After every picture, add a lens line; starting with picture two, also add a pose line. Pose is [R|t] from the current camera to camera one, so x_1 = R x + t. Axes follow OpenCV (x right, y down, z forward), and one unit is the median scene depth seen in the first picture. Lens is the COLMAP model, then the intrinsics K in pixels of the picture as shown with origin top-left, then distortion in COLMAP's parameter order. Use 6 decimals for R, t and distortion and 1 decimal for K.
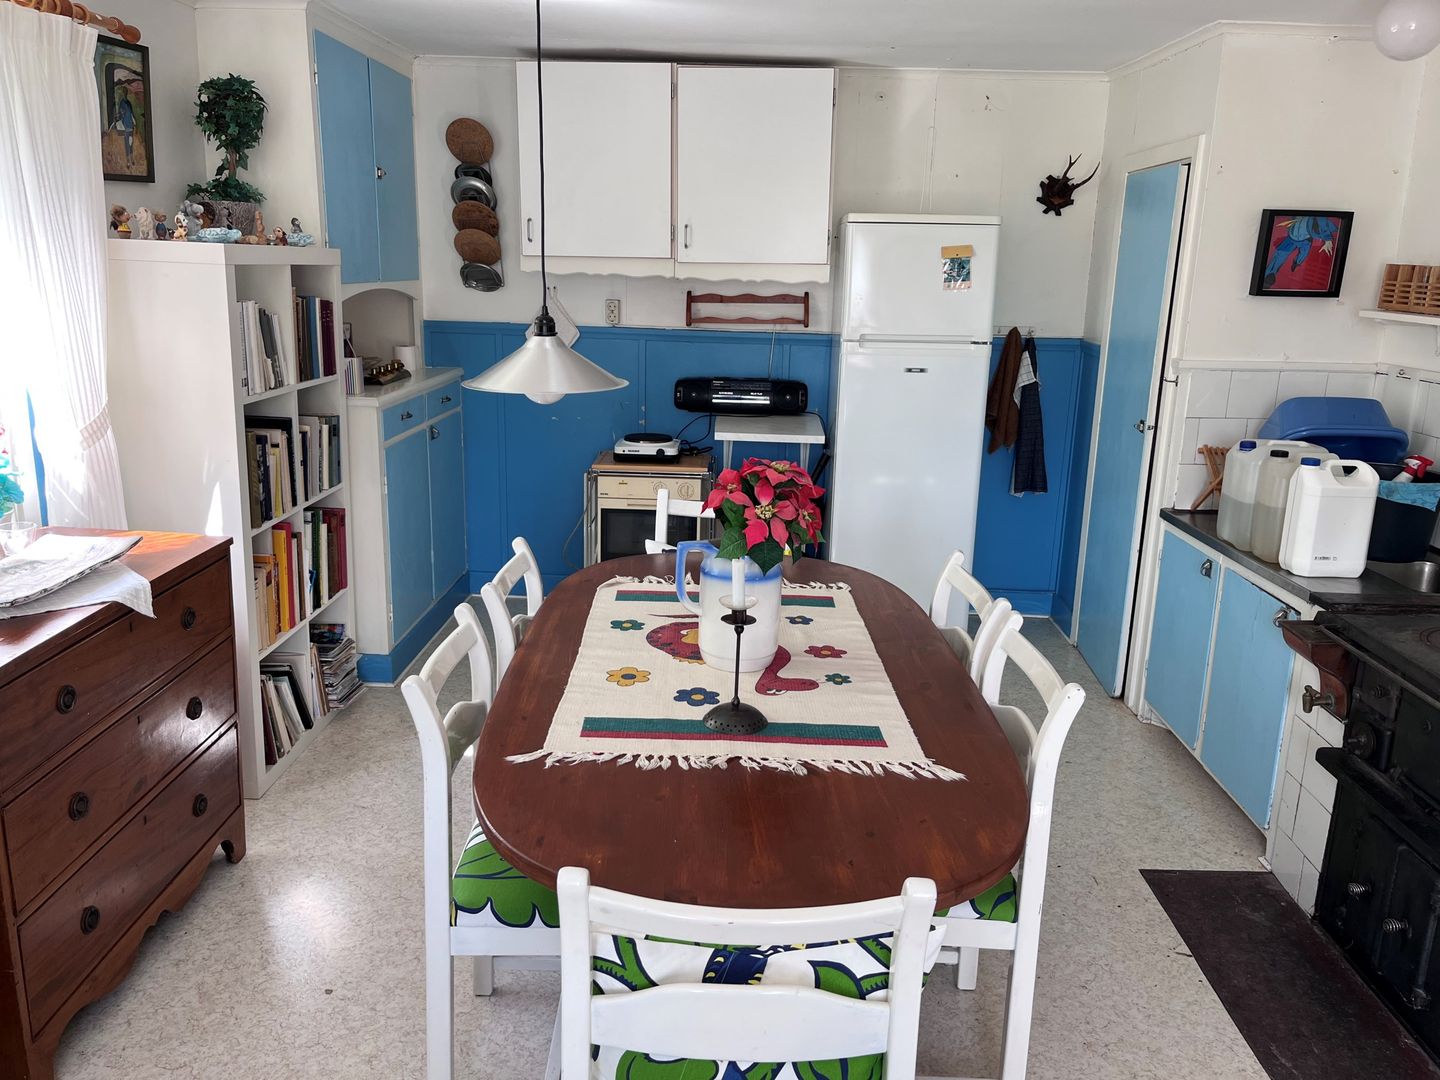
lens RADIAL K [[1083.7, 0, 716.5], [0, 1083.7, 530.0], [0, 0, 1]] dist [0.052881, -0.089089]
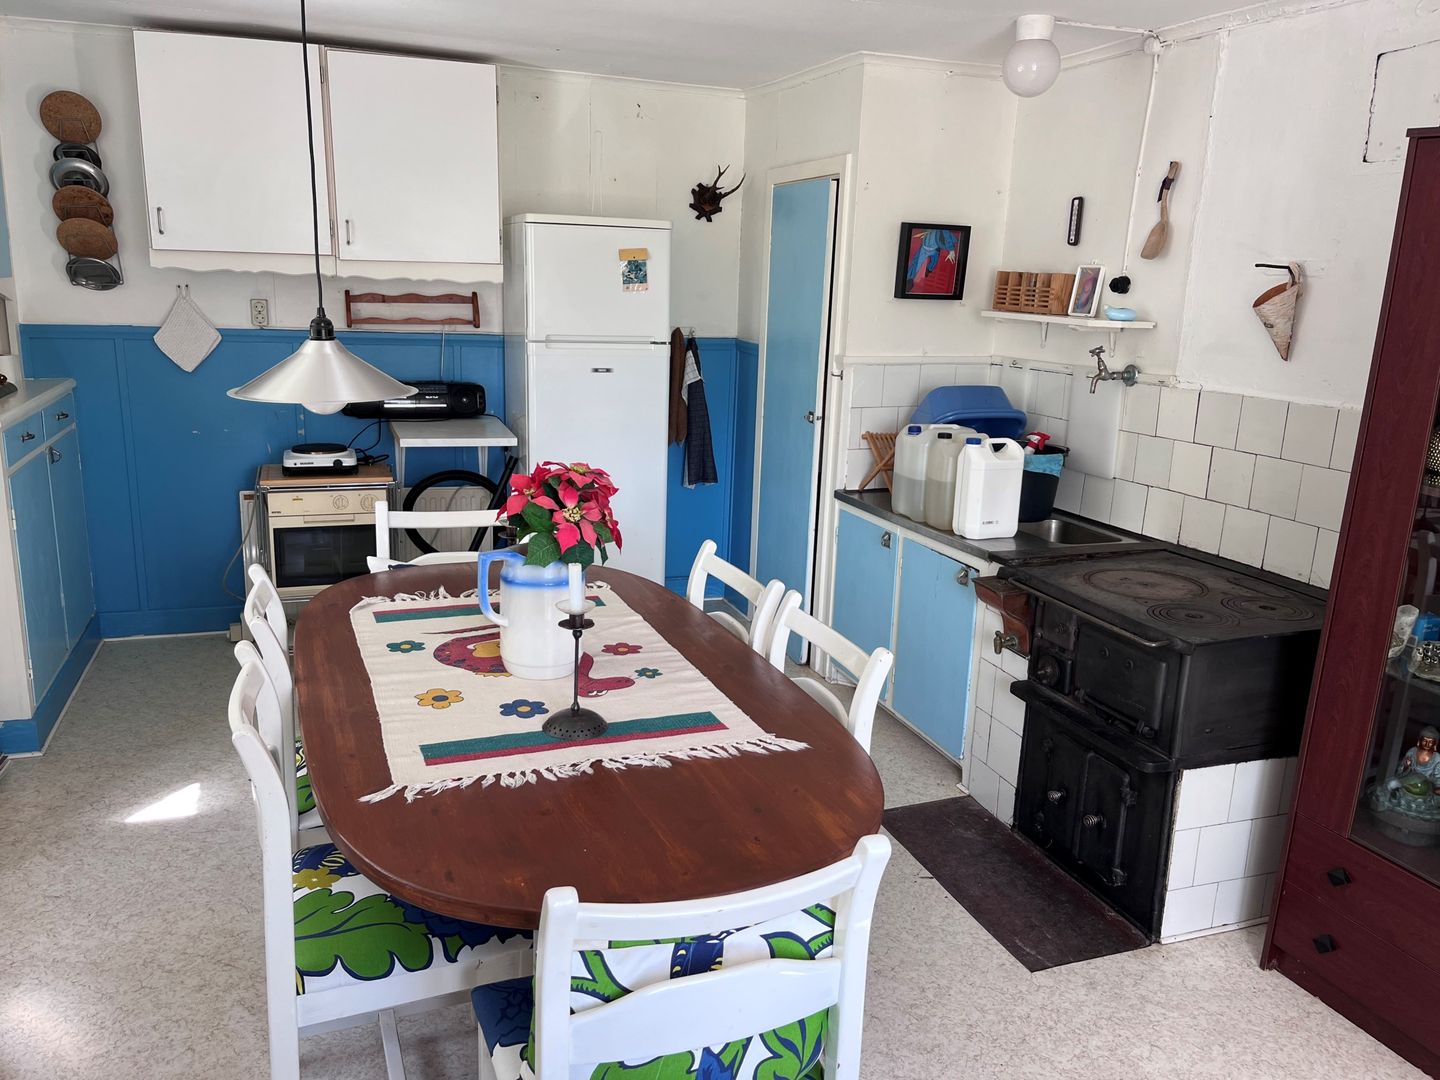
lens RADIAL K [[1082.1, 0, 720.0], [0, 1082.1, 540.0], [0, 0, 1]] dist [0.046726, -0.081236]
pose [[0.927299, -0.079159, 0.365855, -0.130142], [0.075815, 0.996844, 0.023523, -0.004483], [-0.366563, 0.005924, 0.930374, 0.017704]]
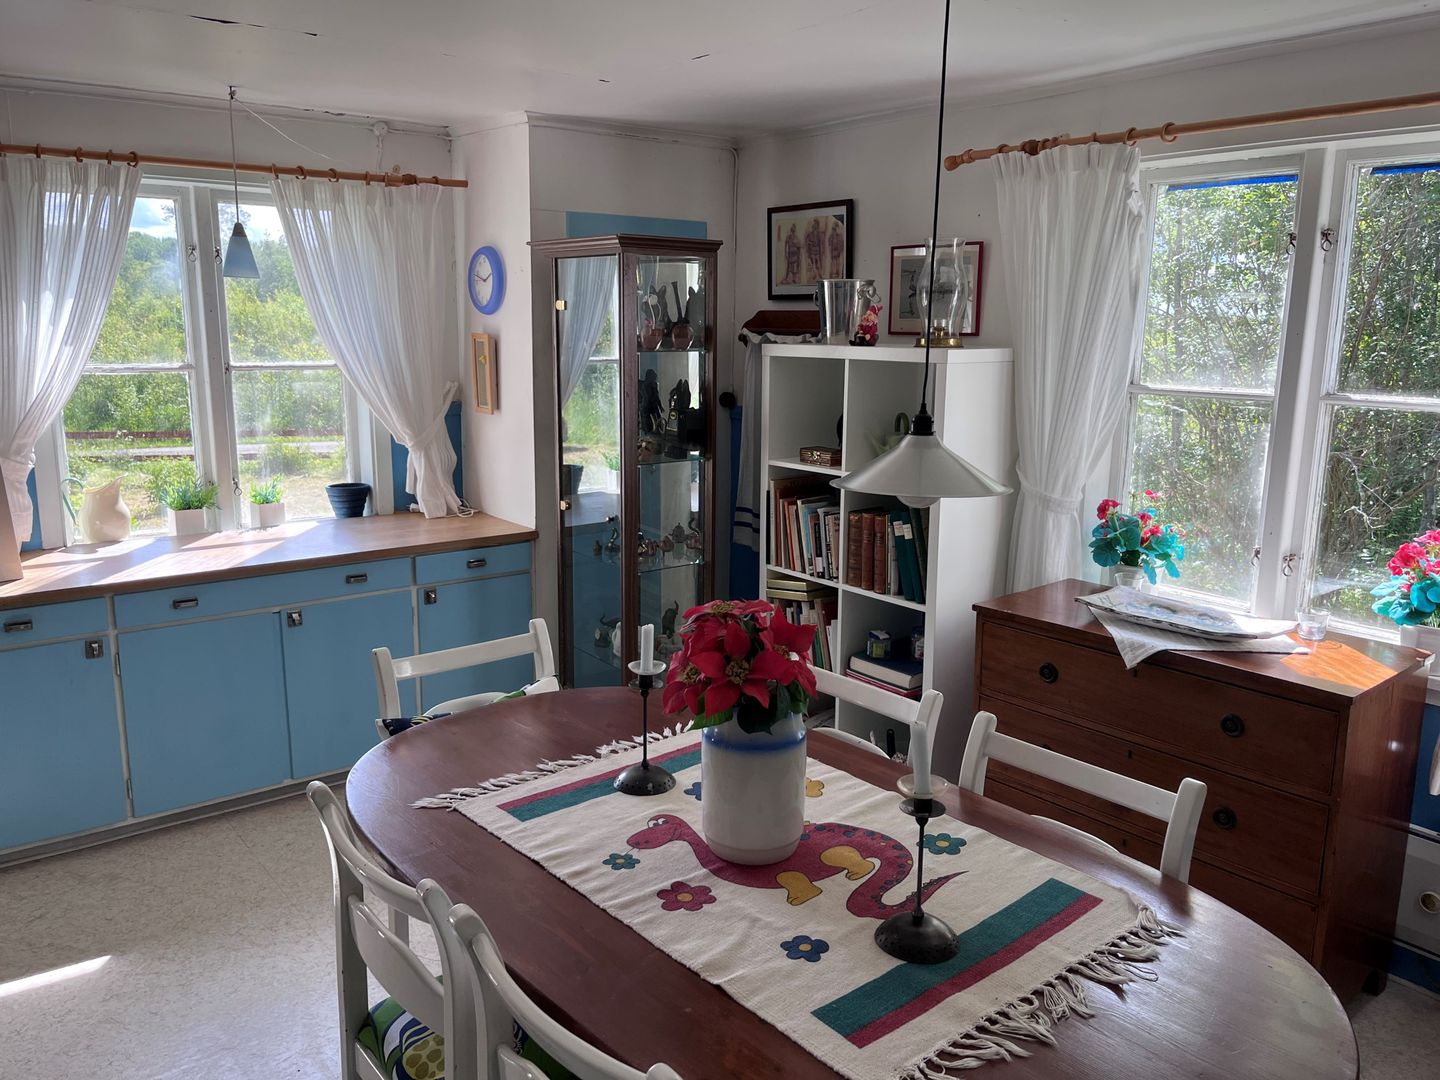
lens RADIAL K [[1082.1, 0, 720.0], [0, 1082.1, 540.0], [0, 0, 1]] dist [0.046726, -0.081236]
pose [[-0.758884, 0.087883, -0.645268, 0.379709], [-0.189682, 0.918061, 0.348116, -0.255400], [0.622989, 0.386576, -0.680032, 1.031918]]
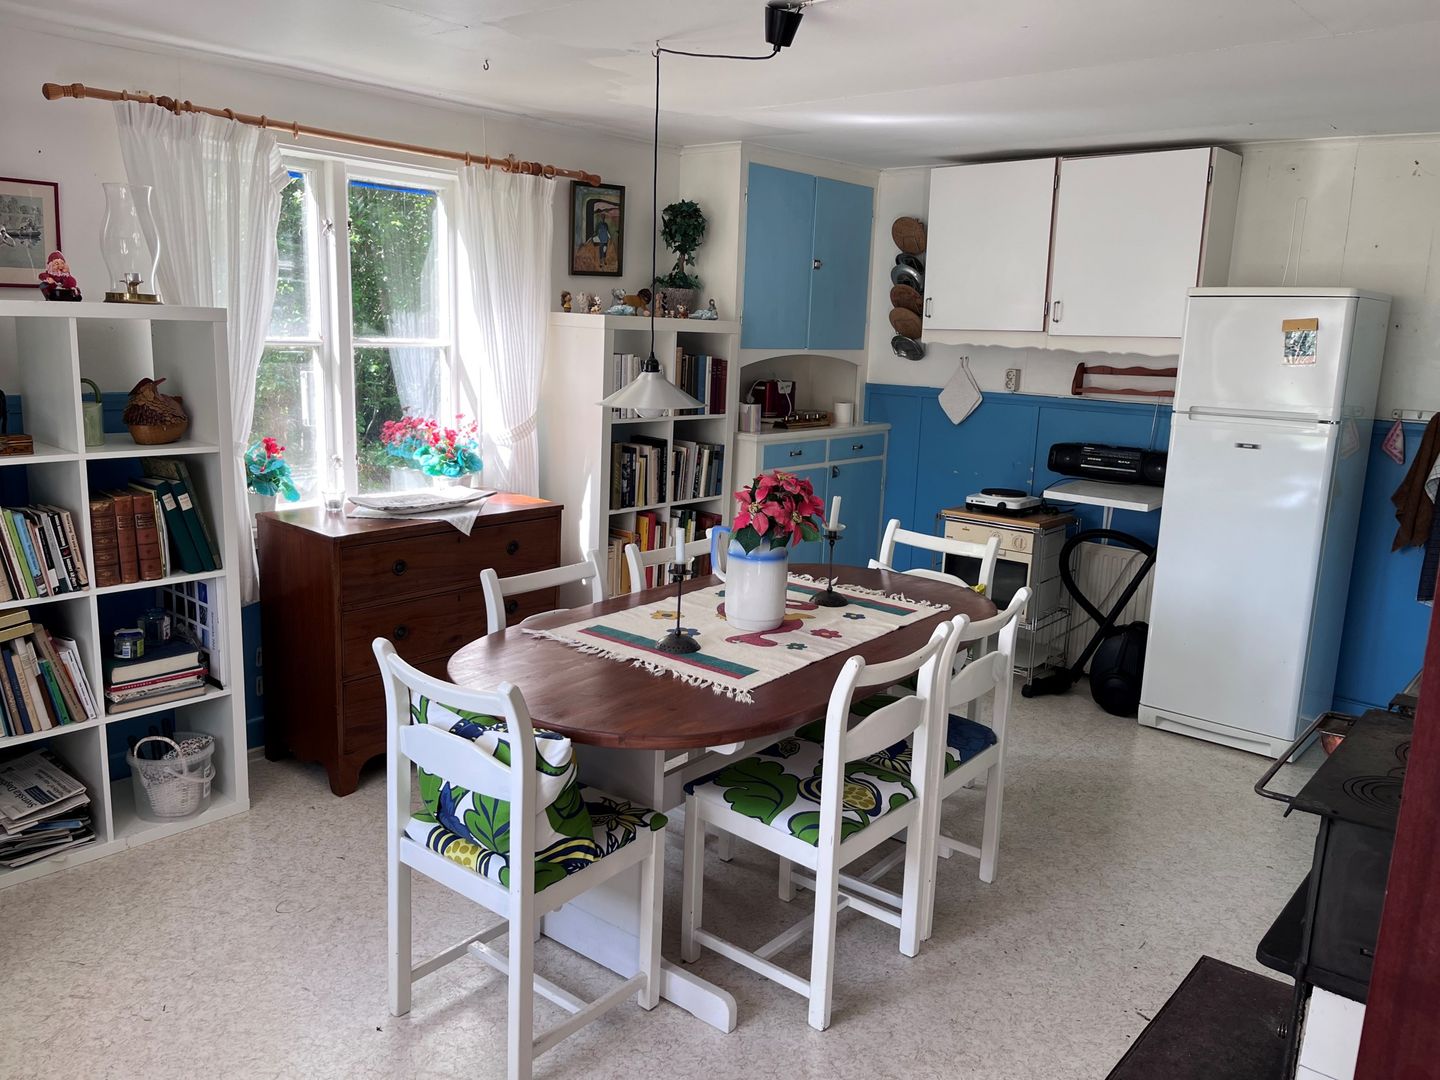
lens RADIAL K [[1083.7, 0, 716.5], [0, 1083.7, 530.0], [0, 0, 1]] dist [0.052881, -0.089089]
pose [[0.779912, 0.118092, -0.614648, 0.551485], [-0.165129, 0.986068, -0.020076, 0.030592], [0.603713, 0.117154, 0.788546, -0.046561]]
